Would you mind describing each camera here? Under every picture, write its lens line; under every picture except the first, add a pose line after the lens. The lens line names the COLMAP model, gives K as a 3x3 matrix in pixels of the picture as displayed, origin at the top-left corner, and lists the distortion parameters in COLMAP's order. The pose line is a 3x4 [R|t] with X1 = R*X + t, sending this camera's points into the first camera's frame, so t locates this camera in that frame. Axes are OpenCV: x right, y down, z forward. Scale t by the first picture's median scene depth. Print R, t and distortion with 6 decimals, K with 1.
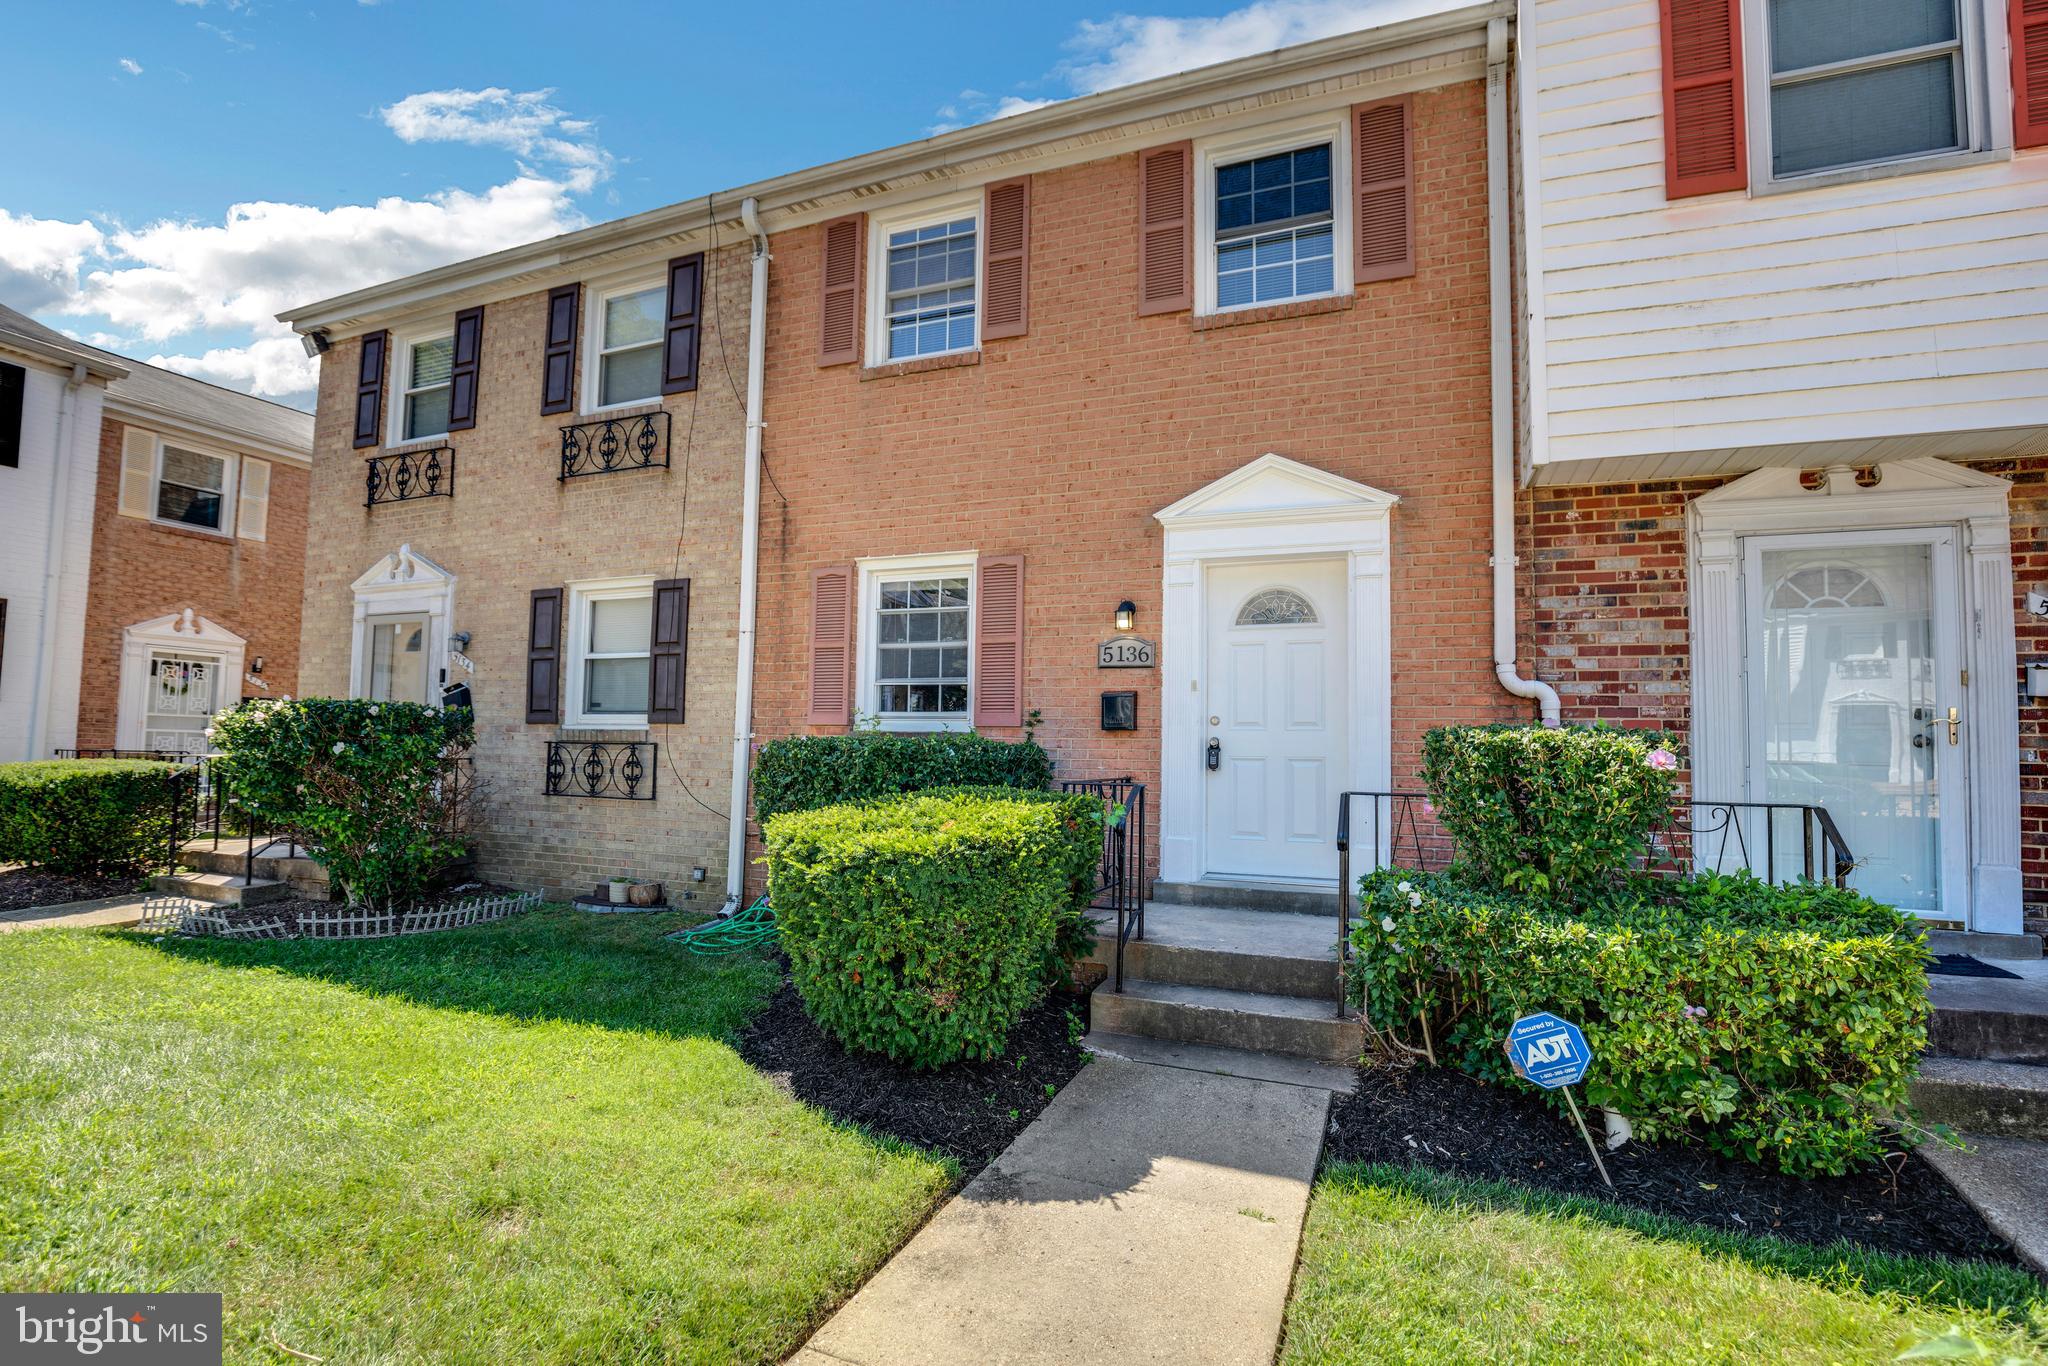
lens RADIAL K [[964.5, 0, 1019.2], [0, 964.5, 685.5], [0, 0, 1]] dist [-0.030758, 0.004739]
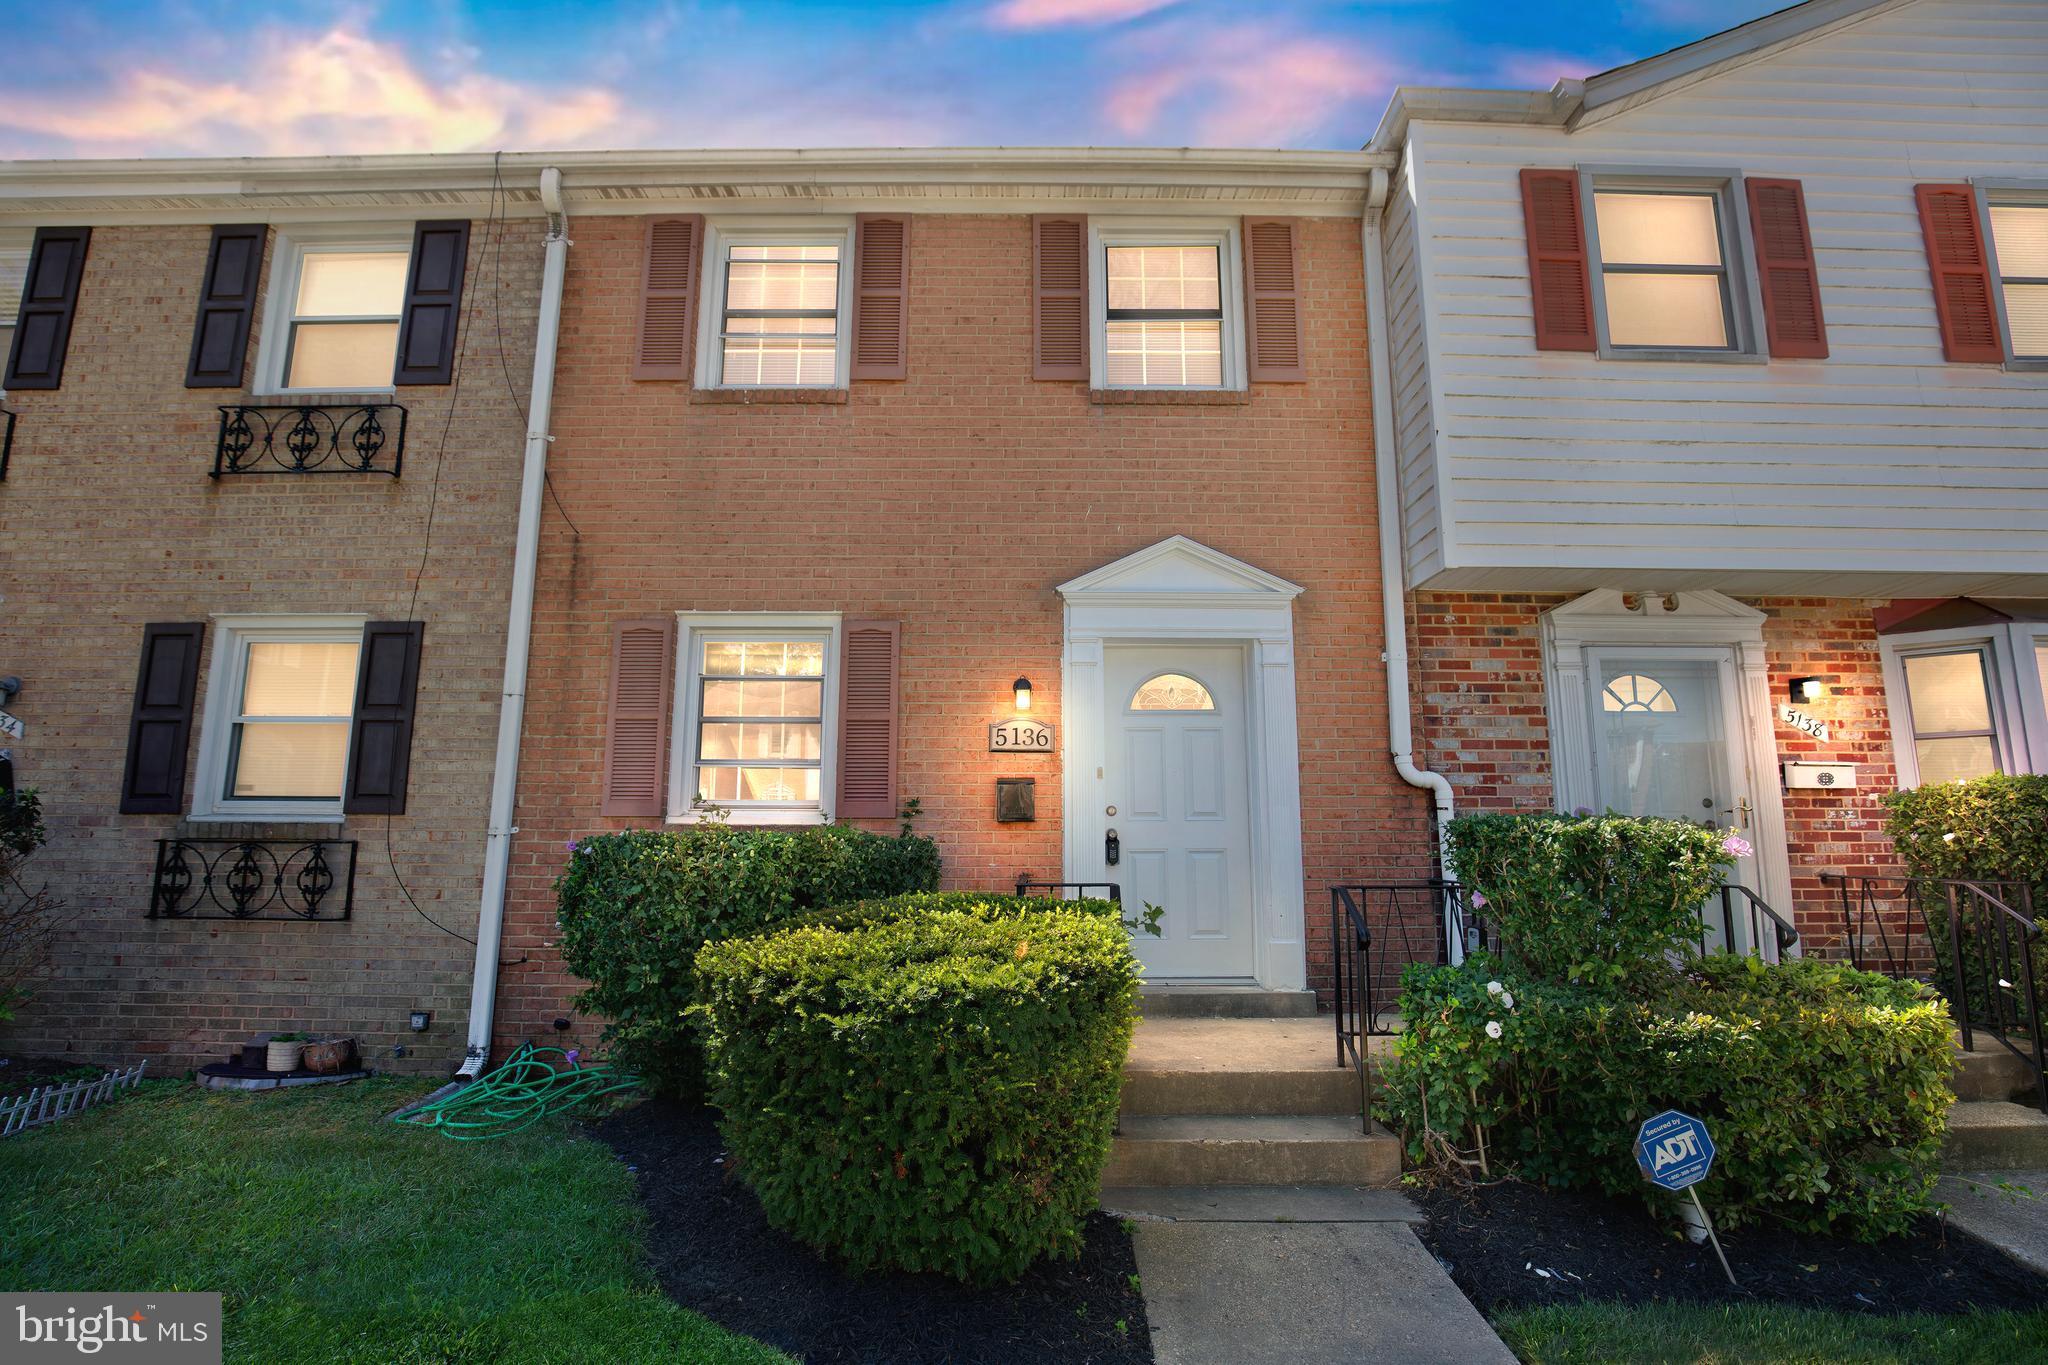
lens RADIAL K [[957.1, 0, 1033.7], [0, 957.1, 681.1], [0, 0, 1]] dist [-0.033467, 0.006136]
pose [[0.924437, 0.049262, 0.378138, -0.223305], [-0.012285, 0.994953, -0.099585, 0.004666], [-0.381136, 0.087415, 0.920377, 0.166112]]
